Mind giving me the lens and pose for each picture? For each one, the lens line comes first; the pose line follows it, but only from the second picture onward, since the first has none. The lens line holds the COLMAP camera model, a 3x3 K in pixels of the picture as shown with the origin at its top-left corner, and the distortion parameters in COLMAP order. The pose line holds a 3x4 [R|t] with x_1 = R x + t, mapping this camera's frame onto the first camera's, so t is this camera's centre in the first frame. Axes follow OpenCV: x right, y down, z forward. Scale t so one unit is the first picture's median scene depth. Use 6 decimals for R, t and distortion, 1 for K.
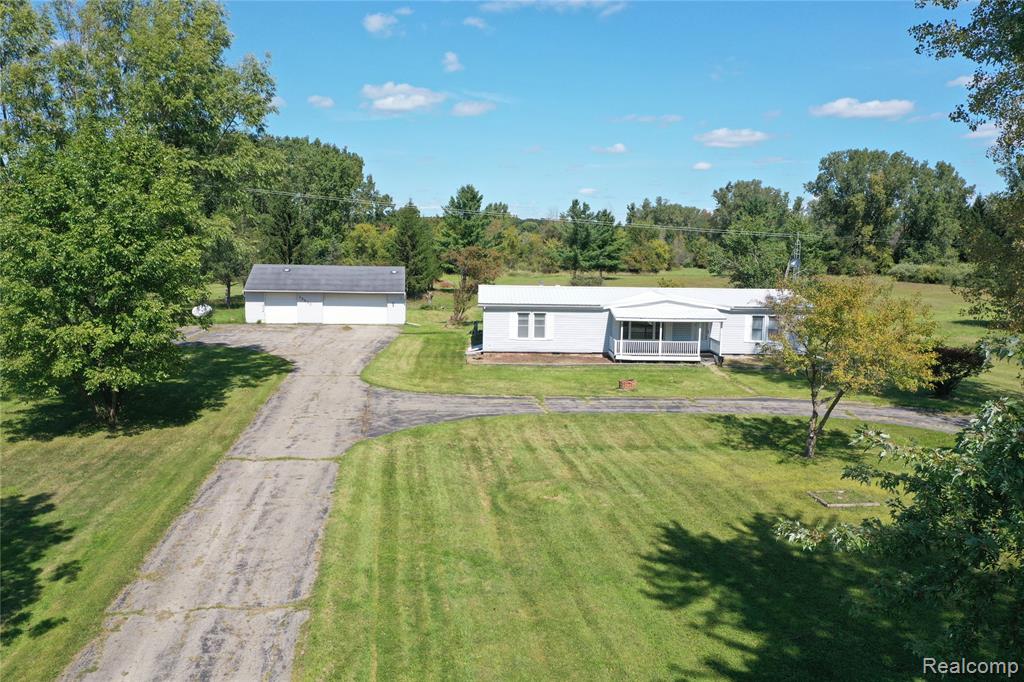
lens RADIAL K [[810.2, 0, 512.0], [0, 810.2, 341.0], [0, 0, 1]] dist [0.009878, 0.003583]
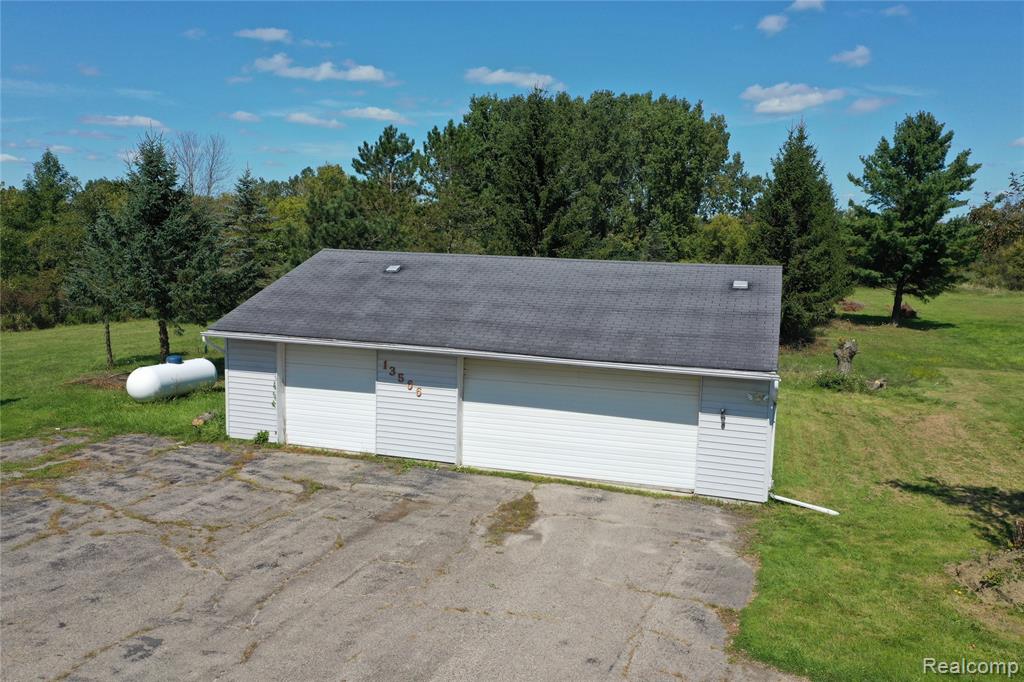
lens RADIAL K [[810.2, 0, 512.0], [0, 810.2, 341.0], [0, 0, 1]] dist [0.009878, 0.003583]
pose [[0.902362, 0.061825, -0.426521, -0.059339], [-0.065111, 0.997854, 0.006888, -0.038389], [0.426031, 0.021555, 0.904452, 0.439005]]
